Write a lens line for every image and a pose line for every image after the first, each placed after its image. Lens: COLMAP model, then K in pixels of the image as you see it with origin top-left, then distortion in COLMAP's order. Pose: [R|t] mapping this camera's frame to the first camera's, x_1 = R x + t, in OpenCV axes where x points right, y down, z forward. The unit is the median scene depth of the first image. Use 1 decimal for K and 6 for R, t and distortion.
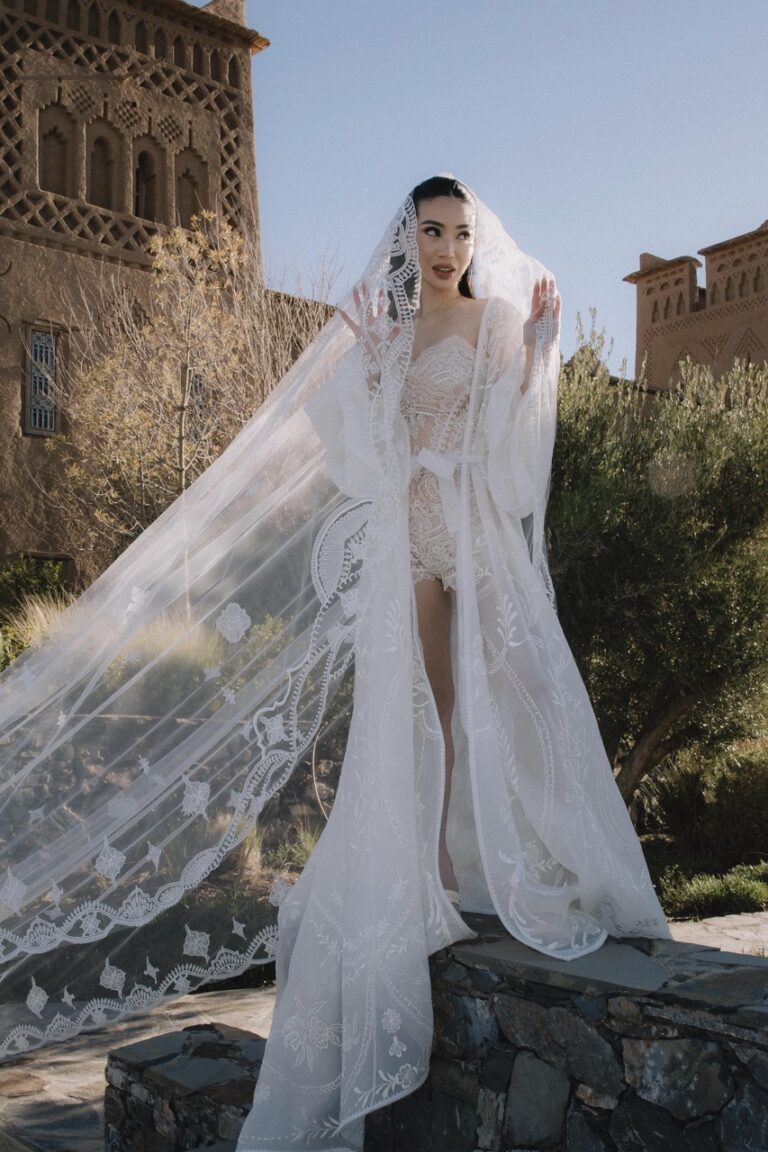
lens RADIAL K [[803.1, 0, 381.2], [0, 803.1, 596.0], [0, 0, 1]] dist [0.069899, -0.004045]
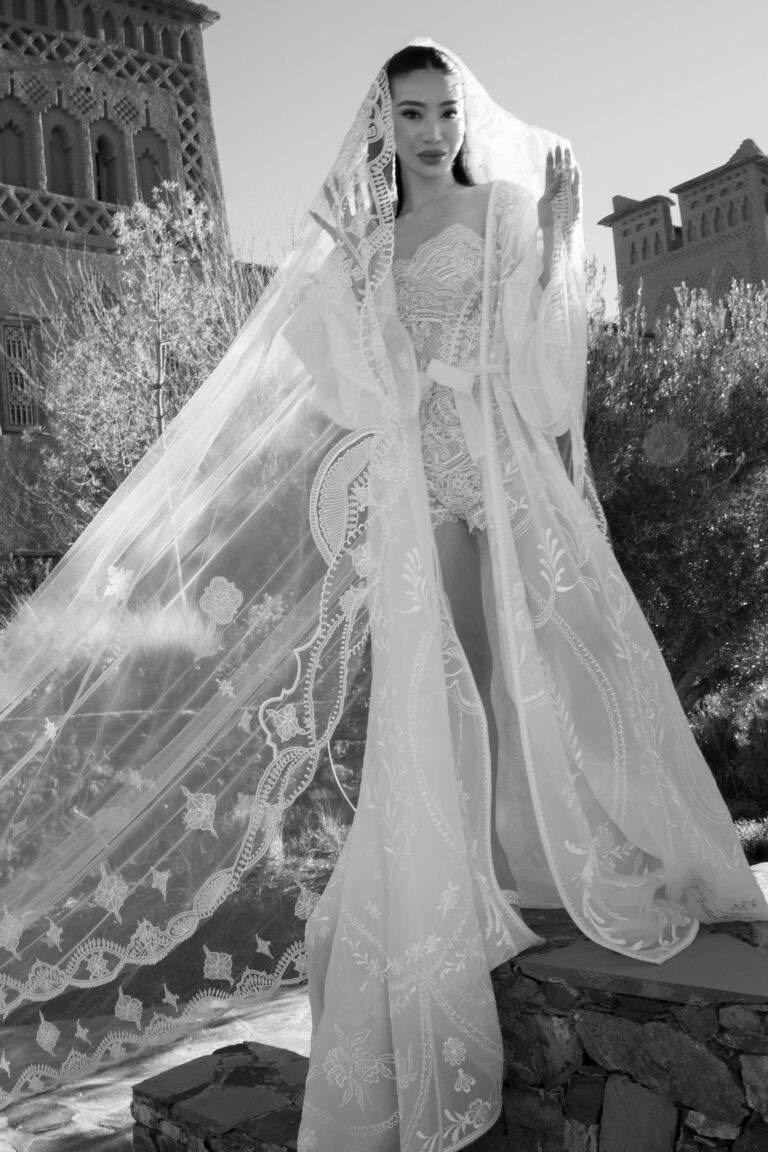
lens RADIAL K [[787.5, 0, 384.0], [0, 787.5, 576.0], [0, 0, 1]] dist [0.002274, 0.007397]
pose [[0.996003, -0.089122, 0.005934, -0.011504], [0.089072, 0.995990, 0.008326, 0.013710], [-0.006652, -0.007765, 0.999948, 0.119280]]
